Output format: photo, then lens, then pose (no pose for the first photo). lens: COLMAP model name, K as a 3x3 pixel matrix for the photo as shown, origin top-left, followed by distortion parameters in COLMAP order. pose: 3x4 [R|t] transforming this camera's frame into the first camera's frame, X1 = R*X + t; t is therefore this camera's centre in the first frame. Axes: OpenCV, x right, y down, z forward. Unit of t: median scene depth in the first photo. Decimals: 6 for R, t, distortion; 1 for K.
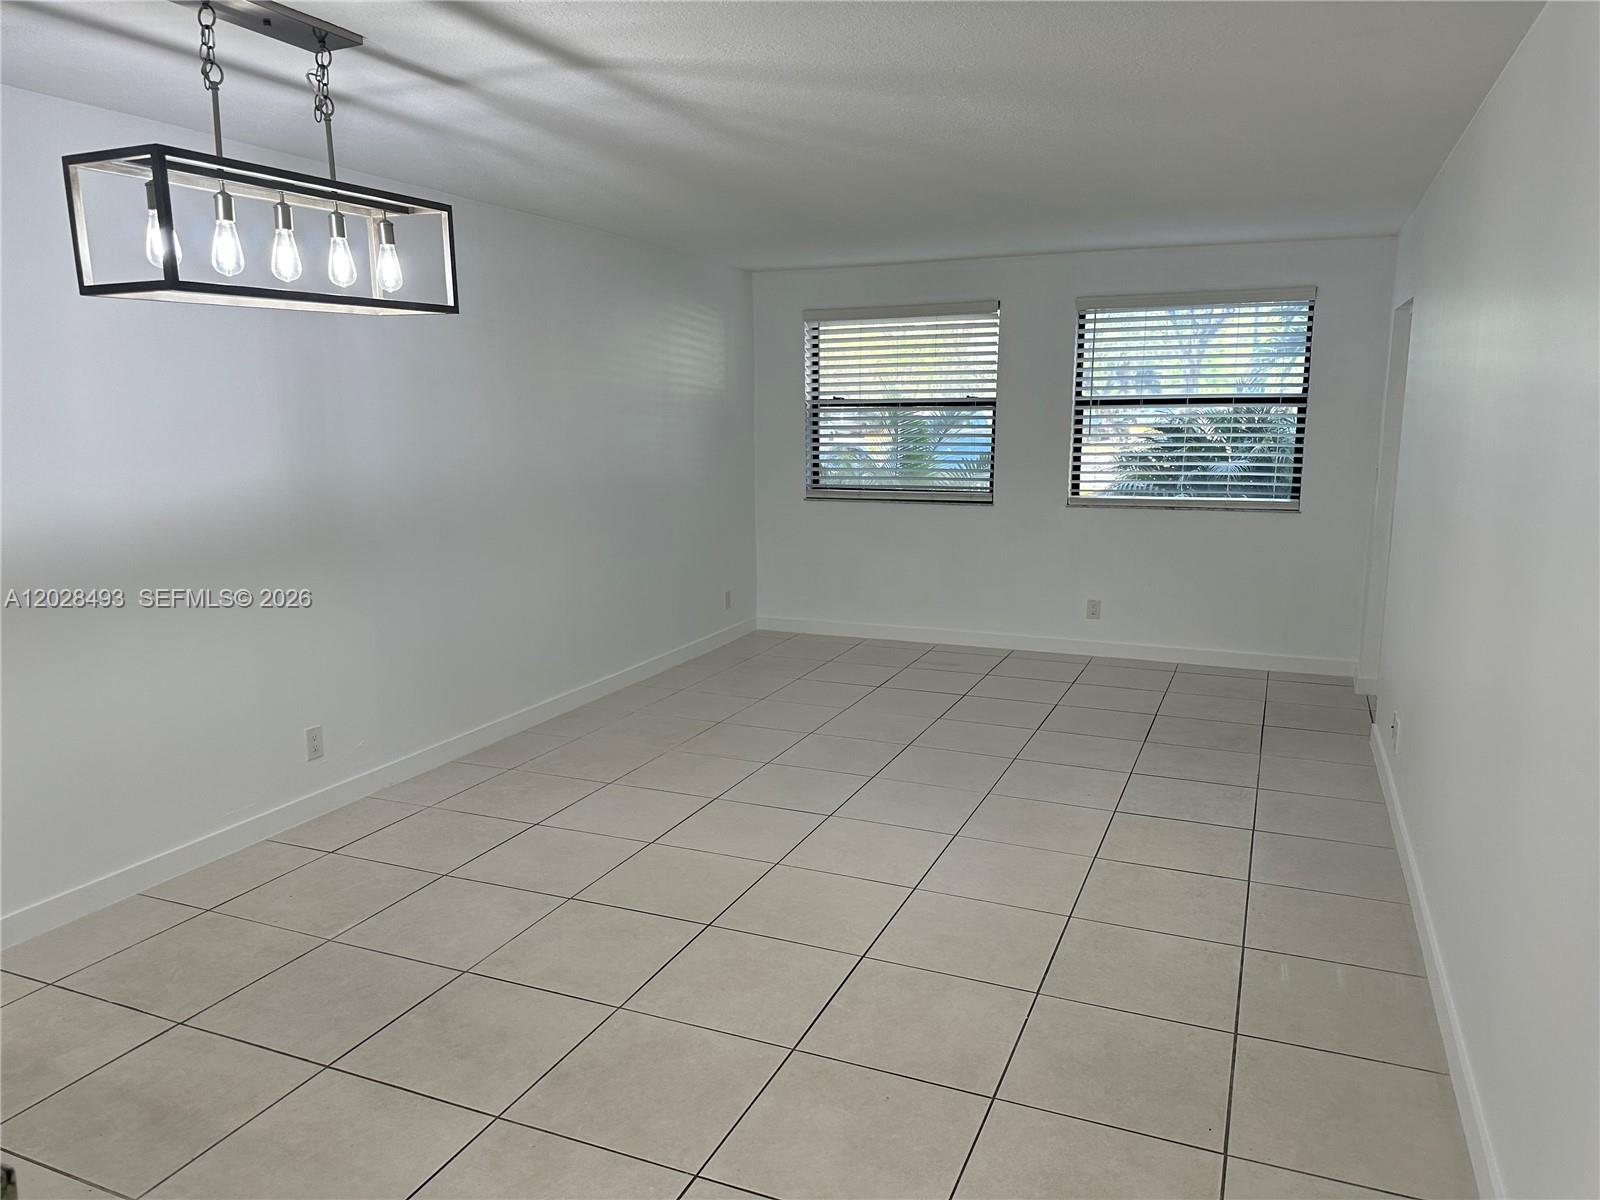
lens RADIAL K [[1115.4, 0, 800.0], [0, 1115.4, 600.0], [0, 0, 1]] dist [0.006615, -0.039410]
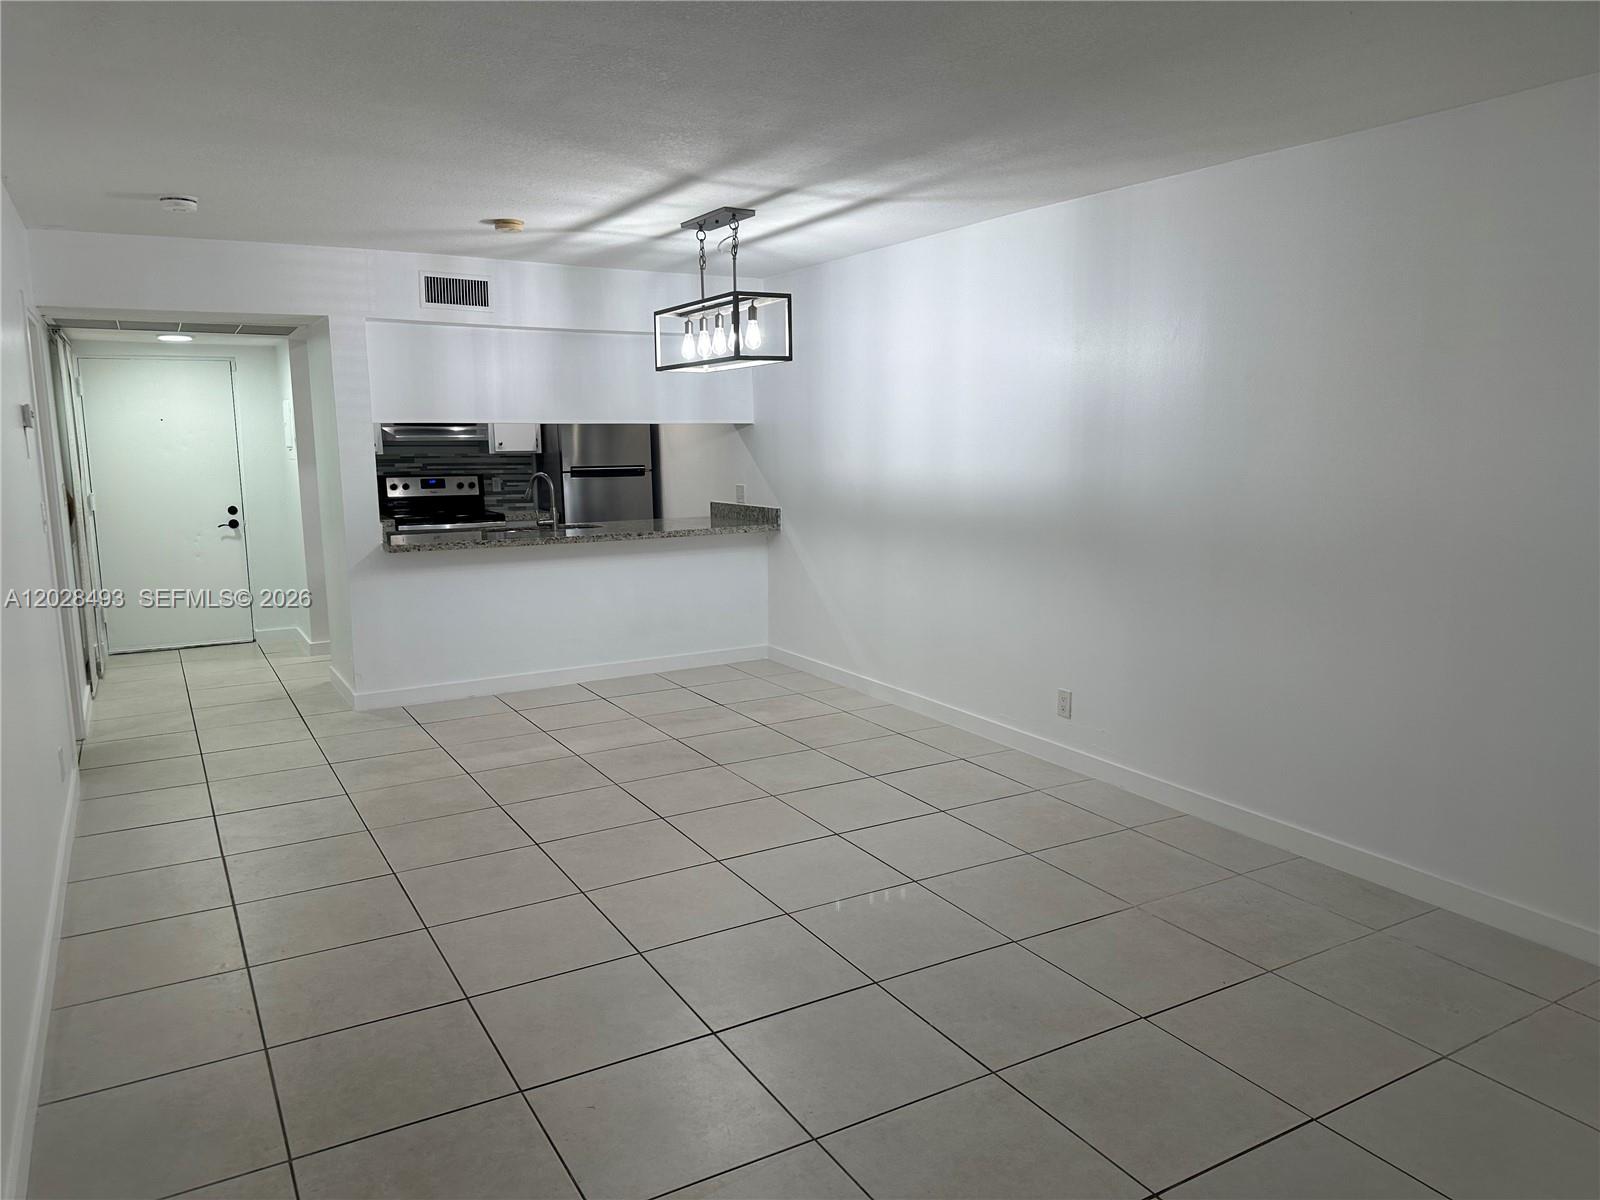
lens RADIAL K [[1115.4, 0, 800.0], [0, 1115.4, 600.0], [0, 0, 1]] dist [0.006615, -0.039410]
pose [[-0.598732, 0.142173, -0.788230, 1.040211], [-0.166120, 0.940678, 0.295853, -0.476406], [0.783533, 0.308077, -0.539597, 2.272253]]
